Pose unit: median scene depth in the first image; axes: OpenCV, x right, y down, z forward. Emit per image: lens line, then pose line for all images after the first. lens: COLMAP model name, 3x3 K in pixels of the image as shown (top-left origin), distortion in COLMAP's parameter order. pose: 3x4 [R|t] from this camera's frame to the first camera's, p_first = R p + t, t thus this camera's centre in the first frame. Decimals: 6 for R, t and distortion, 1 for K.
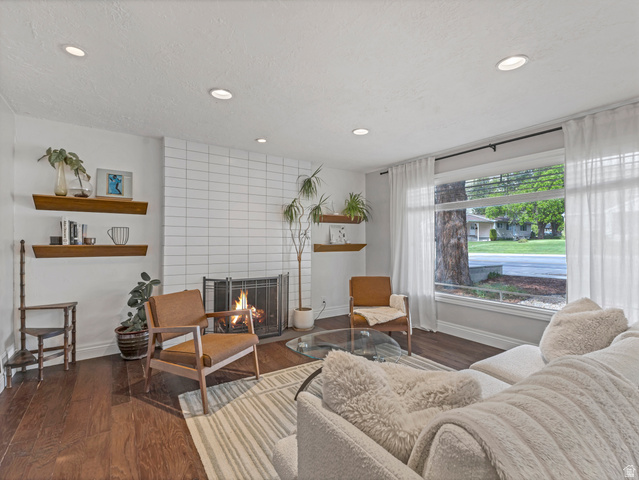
lens RADIAL K [[318.8, 0, 319.7], [0, 318.8, 242.2], [0, 0, 1]] dist [0.015758, 0.000615]
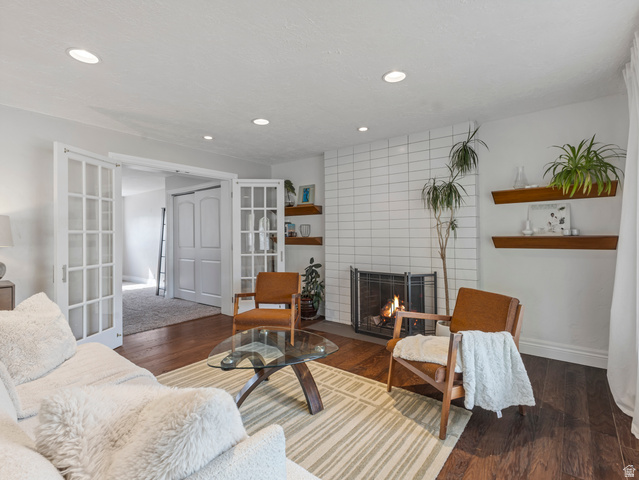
lens RADIAL K [[318.8, 0, 318.0], [0, 318.8, 234.8], [0, 0, 1]] dist [0.015758, 0.000615]
pose [[0.290693, -0.011977, -0.956741, 0.577114], [0.001120, 0.999925, -0.012177, 0.011549], [0.956816, 0.002468, 0.290684, 0.494435]]
